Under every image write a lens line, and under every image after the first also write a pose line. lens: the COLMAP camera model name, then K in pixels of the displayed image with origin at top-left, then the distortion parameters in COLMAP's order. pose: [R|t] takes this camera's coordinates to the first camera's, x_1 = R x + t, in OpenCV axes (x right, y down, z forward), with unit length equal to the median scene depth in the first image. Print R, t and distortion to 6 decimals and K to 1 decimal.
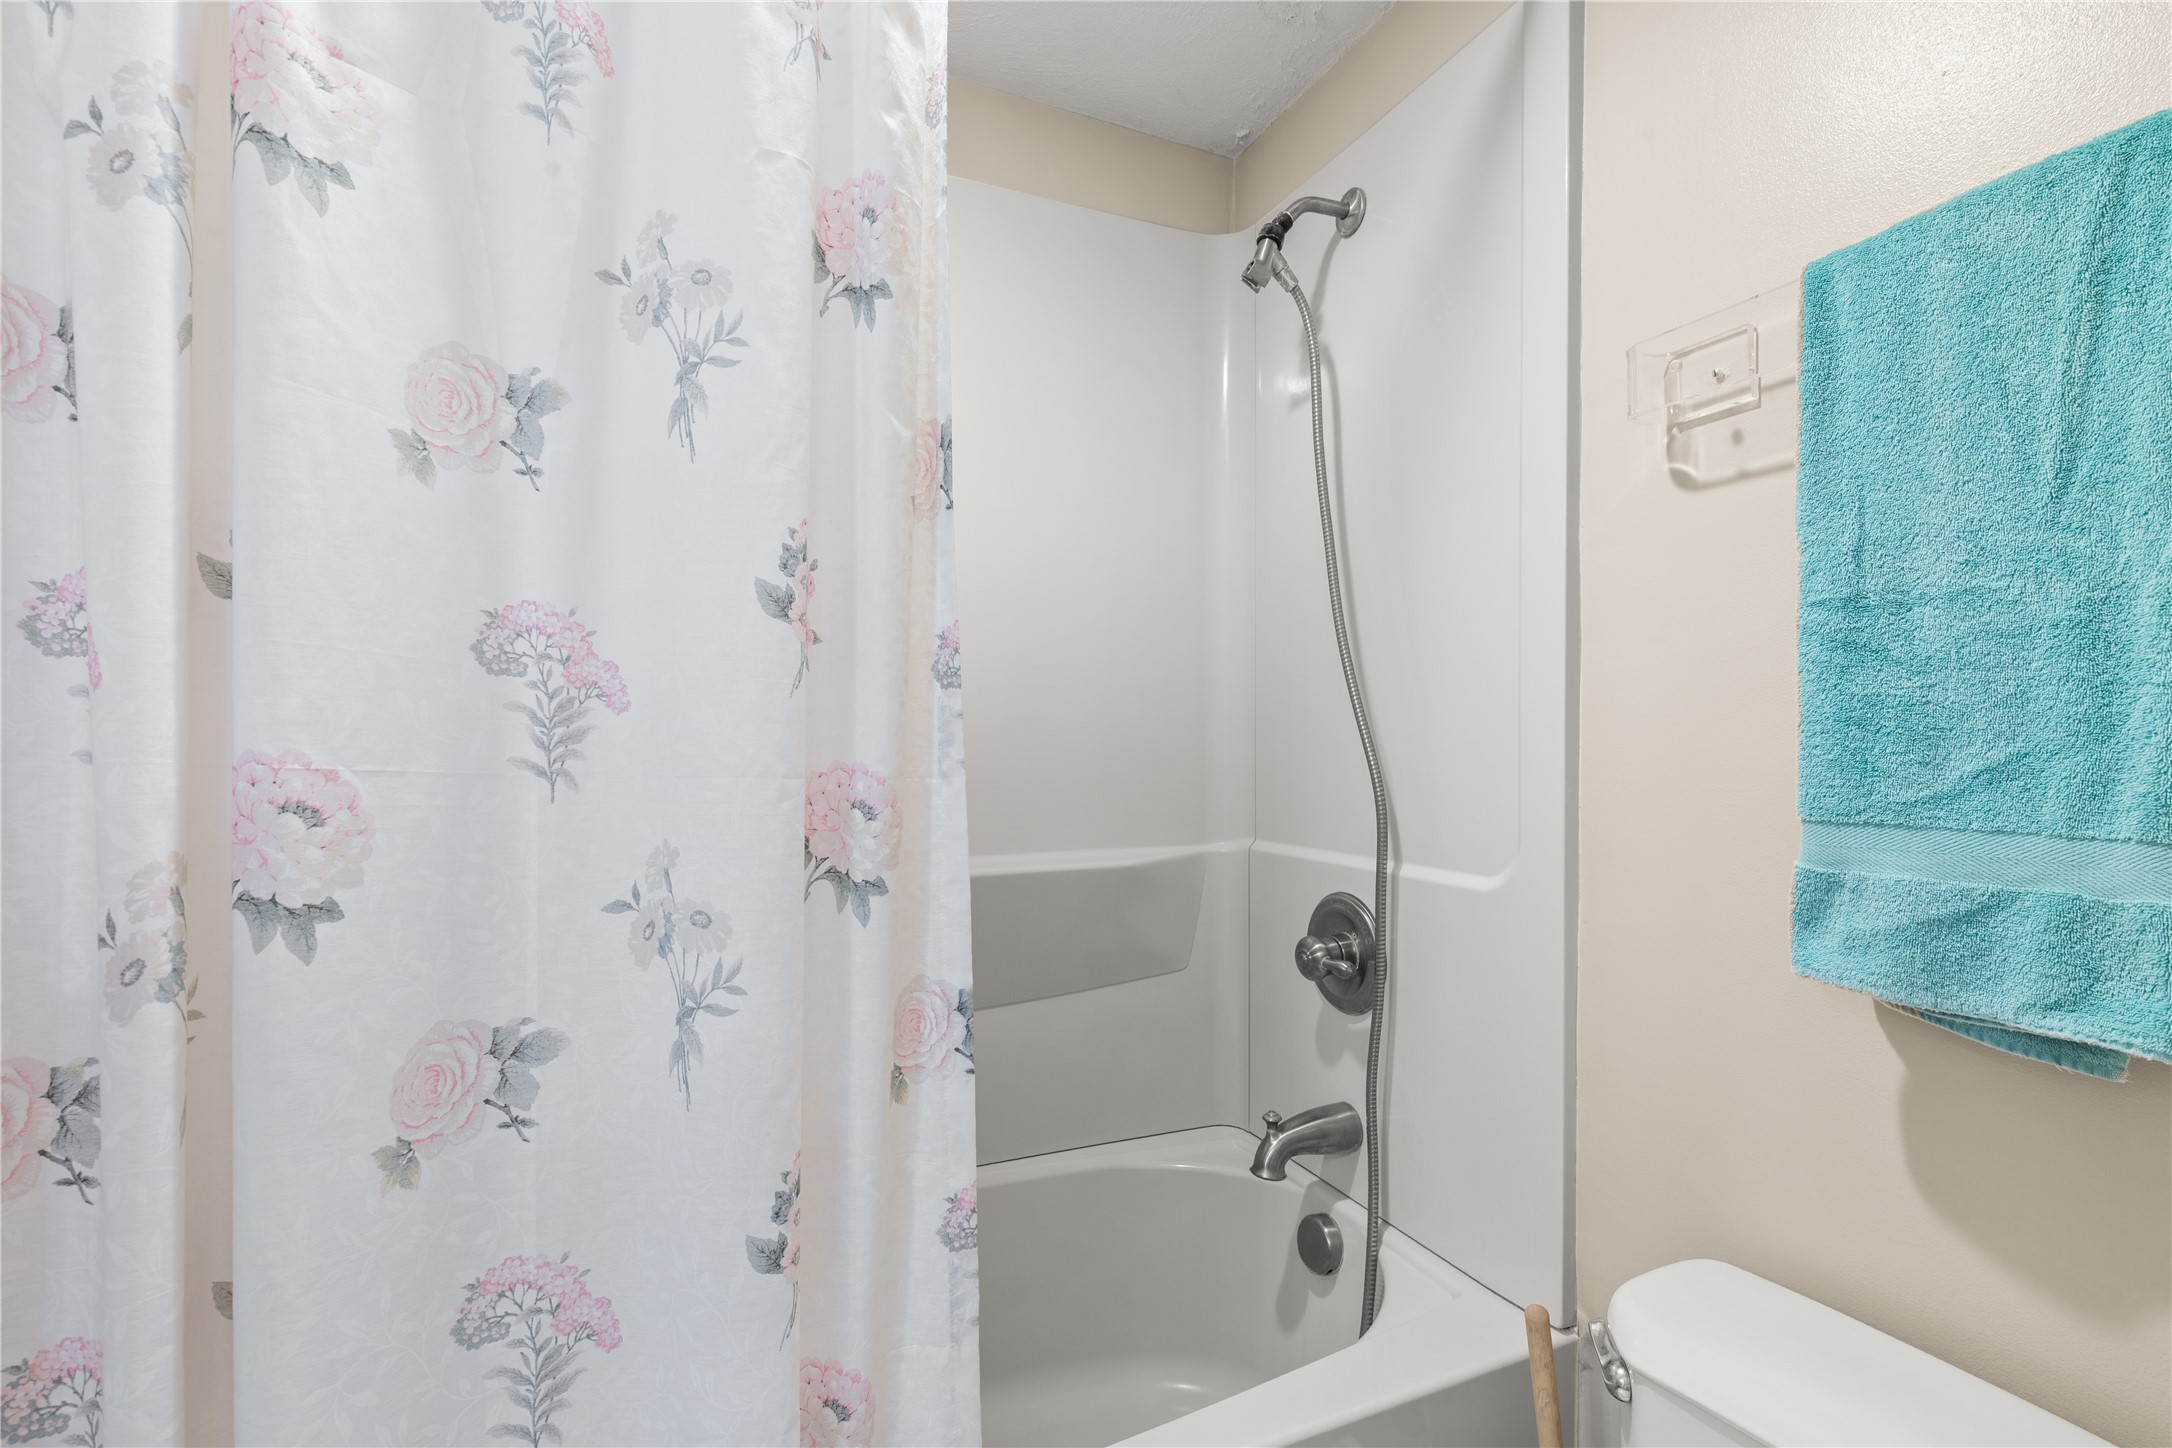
lens RADIAL K [[975.3, 0, 1085.4], [0, 975.3, 733.1], [0, 0, 1]] dist [0.005307, -0.001491]
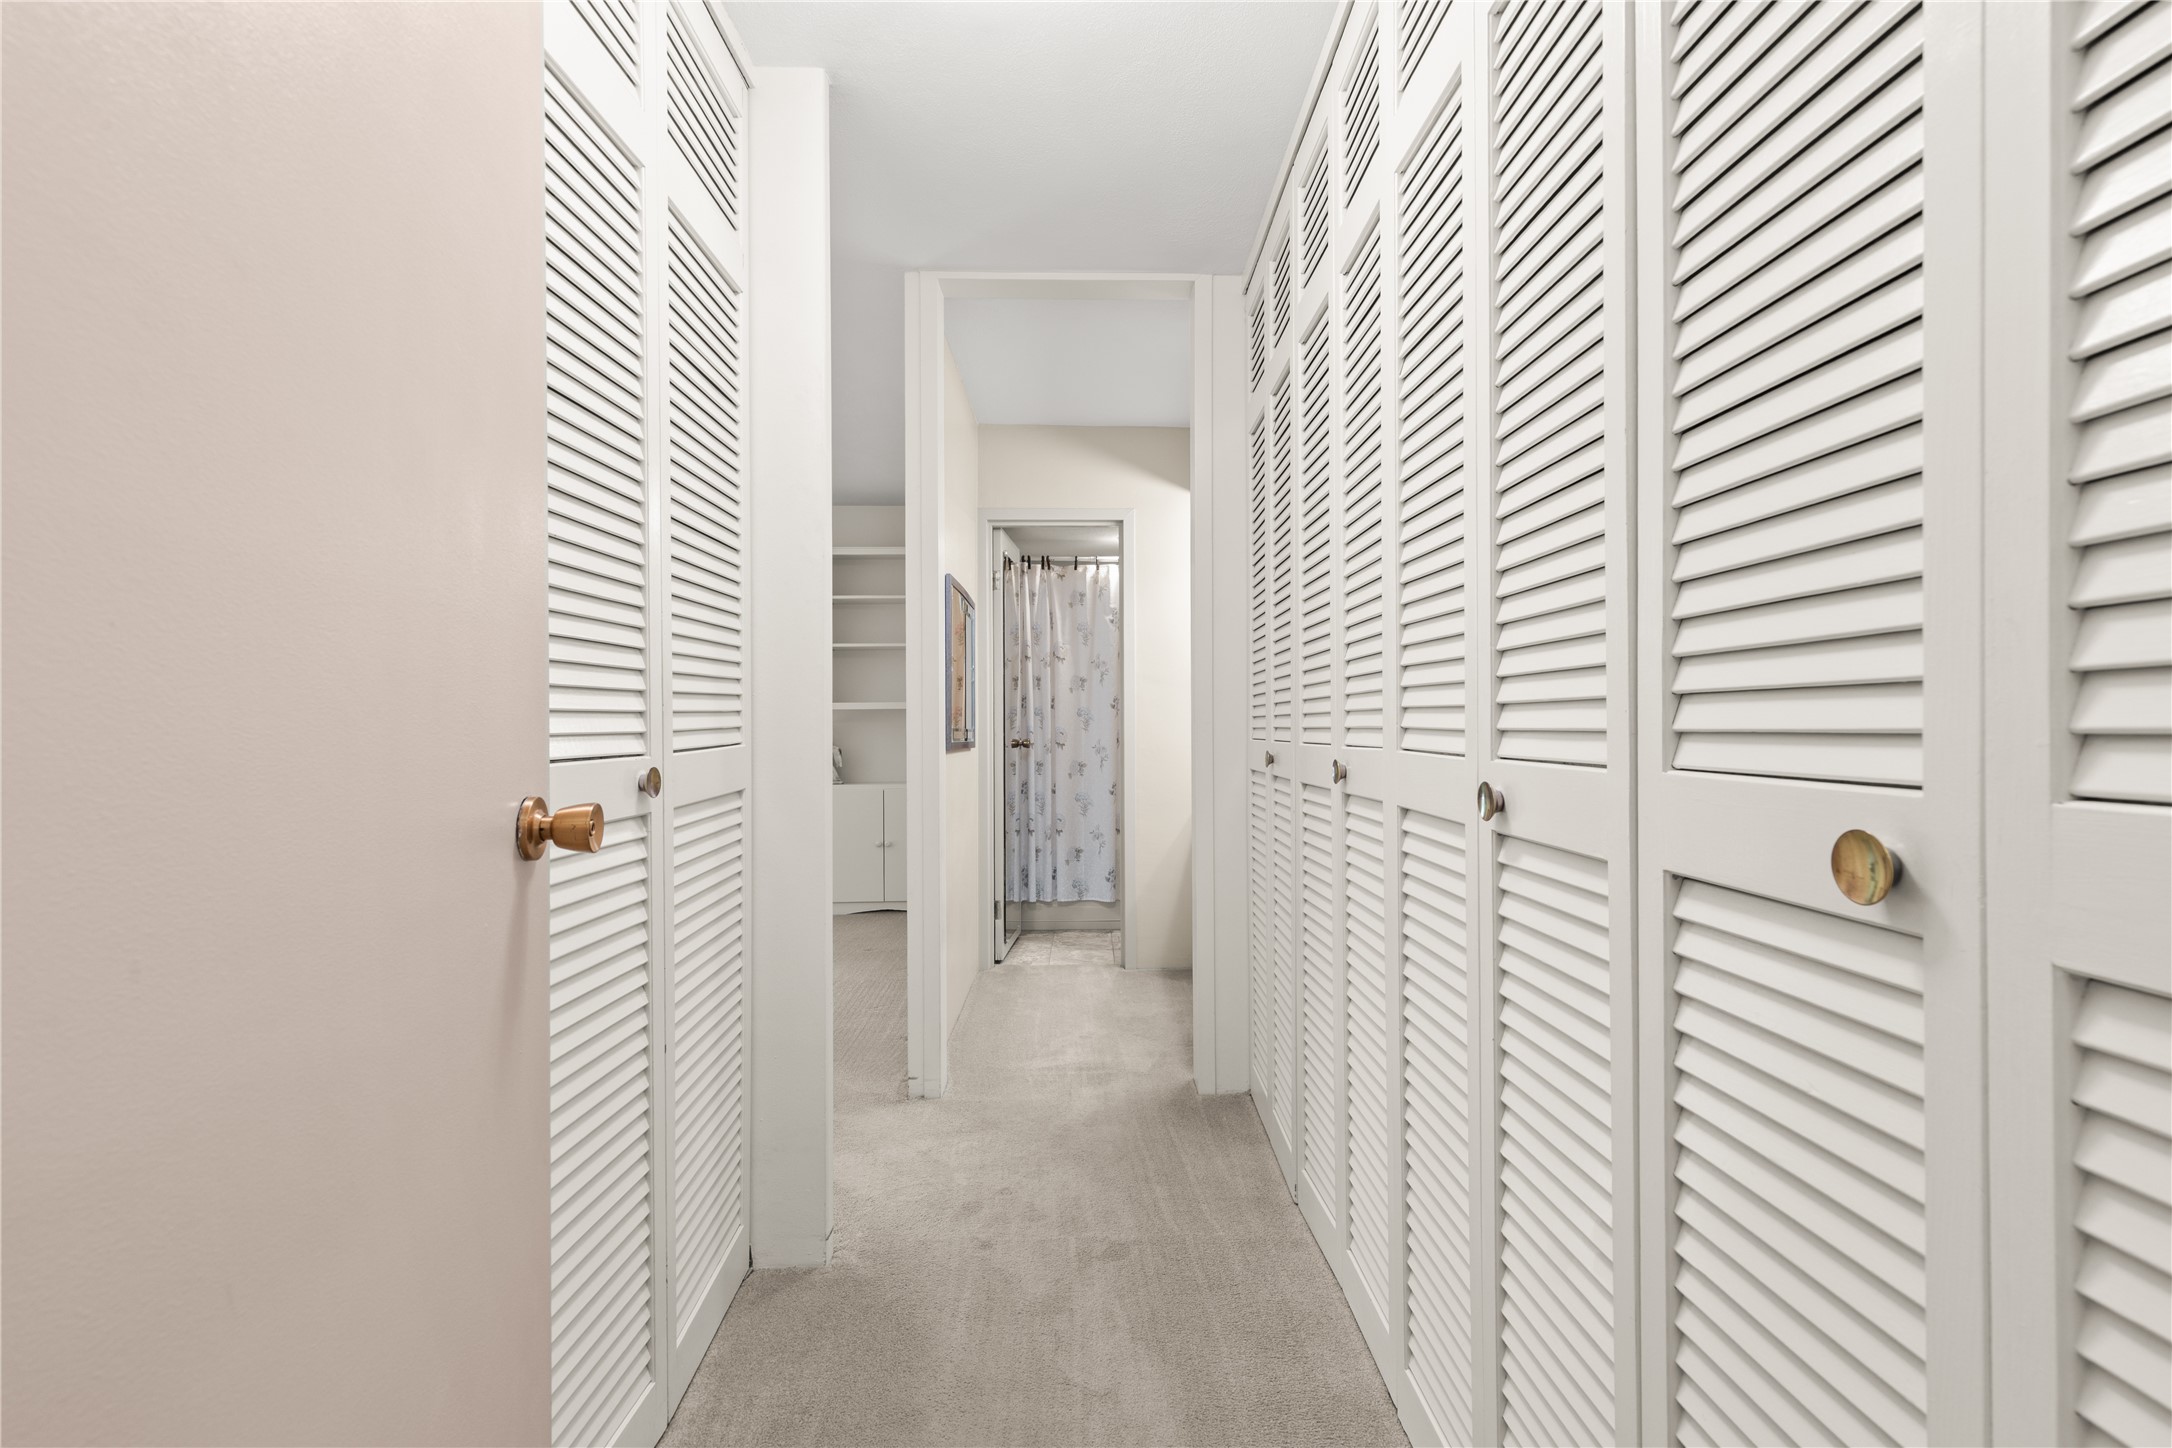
lens RADIAL K [[1000.7, 0, 1086.0], [0, 1000.7, 723.4], [0, 0, 1]] dist [0.000002, 0.000000]
pose [[0.910724, -0.002110, -0.413010, 2.698457], [0.001691, 0.999998, -0.001380, 0.005031], [0.413012, 0.000559, 0.910725, -6.150473]]
